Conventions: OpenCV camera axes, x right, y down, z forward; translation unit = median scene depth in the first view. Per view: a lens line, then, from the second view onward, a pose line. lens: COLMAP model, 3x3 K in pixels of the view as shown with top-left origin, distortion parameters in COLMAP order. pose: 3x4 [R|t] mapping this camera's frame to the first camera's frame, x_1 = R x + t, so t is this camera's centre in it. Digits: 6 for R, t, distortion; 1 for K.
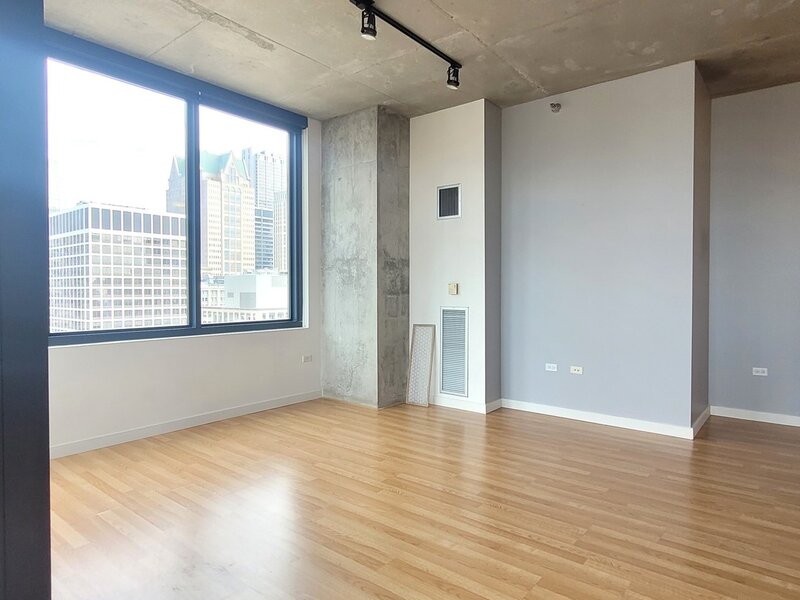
lens RADIAL K [[502.3, 0, 404.9], [0, 502.3, 301.4], [0, 0, 1]] dist [-0.004471, 0.000817]
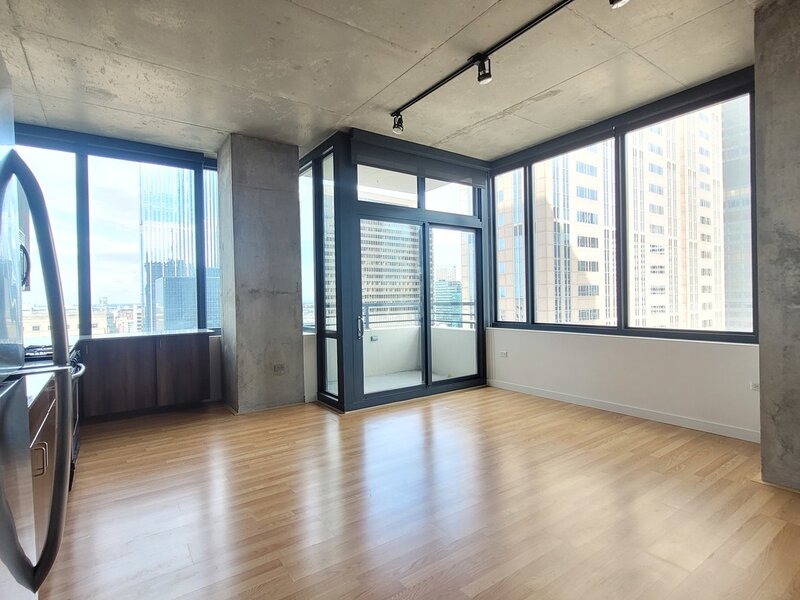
lens RADIAL K [[416.3, 0, 395.3], [0, 416.3, 298.9], [0, 0, 1]] dist [0.002599, 0.000234]
pose [[-0.294272, 0.009302, -0.955677, 0.575898], [-0.000034, 0.999953, 0.009744, -0.023811], [0.955722, 0.002900, -0.294257, 0.688265]]
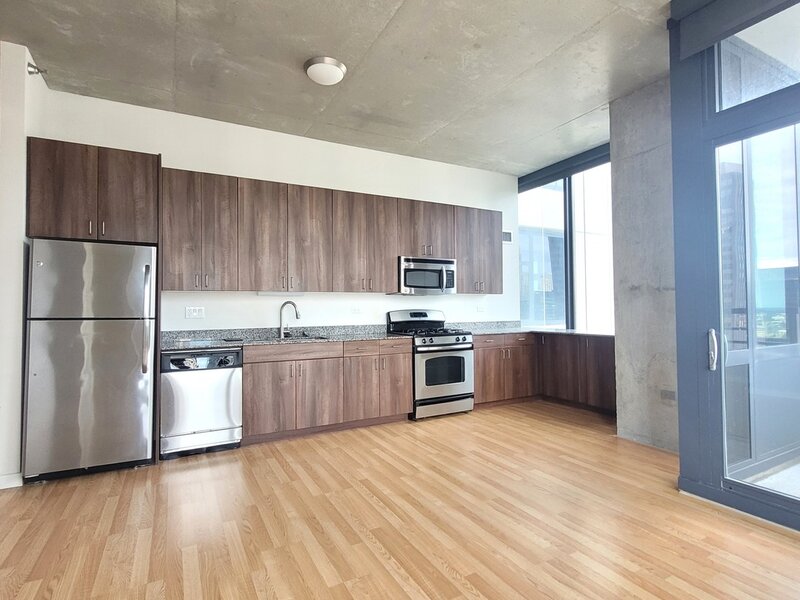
lens RADIAL K [[416.3, 0, 402.6], [0, 416.3, 300.8], [0, 0, 1]] dist [0.002599, 0.000234]
pose [[-0.917344, 0.019962, 0.397595, -0.123622], [0.019533, 0.999796, -0.005128, -0.013616], [-0.397616, 0.003062, -0.917547, 0.935969]]
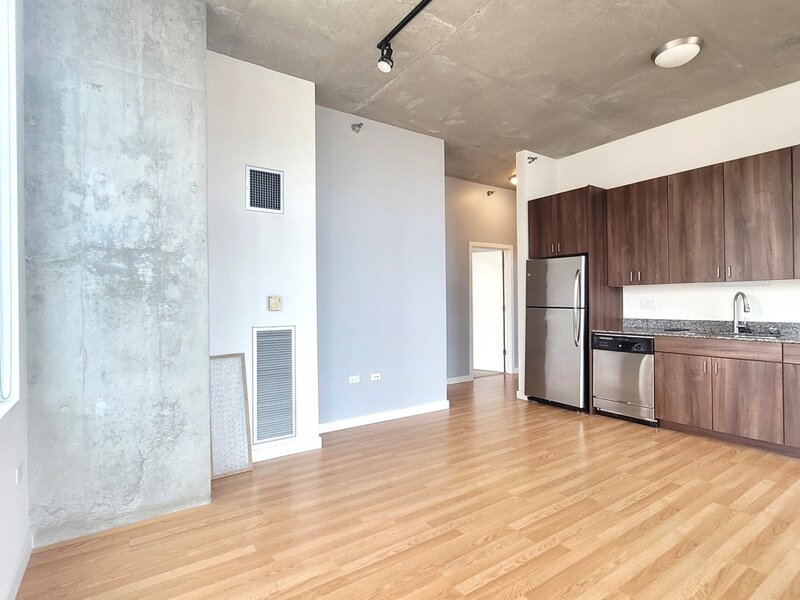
lens RADIAL K [[416.3, 0, 412.2], [0, 416.3, 300.8], [0, 0, 1]] dist [0.002599, 0.000234]
pose [[0.276059, -0.004857, 0.961128, -0.457700], [0.029432, 0.999561, -0.003402, -0.020187], [-0.960690, 0.029227, 0.276081, 0.610506]]
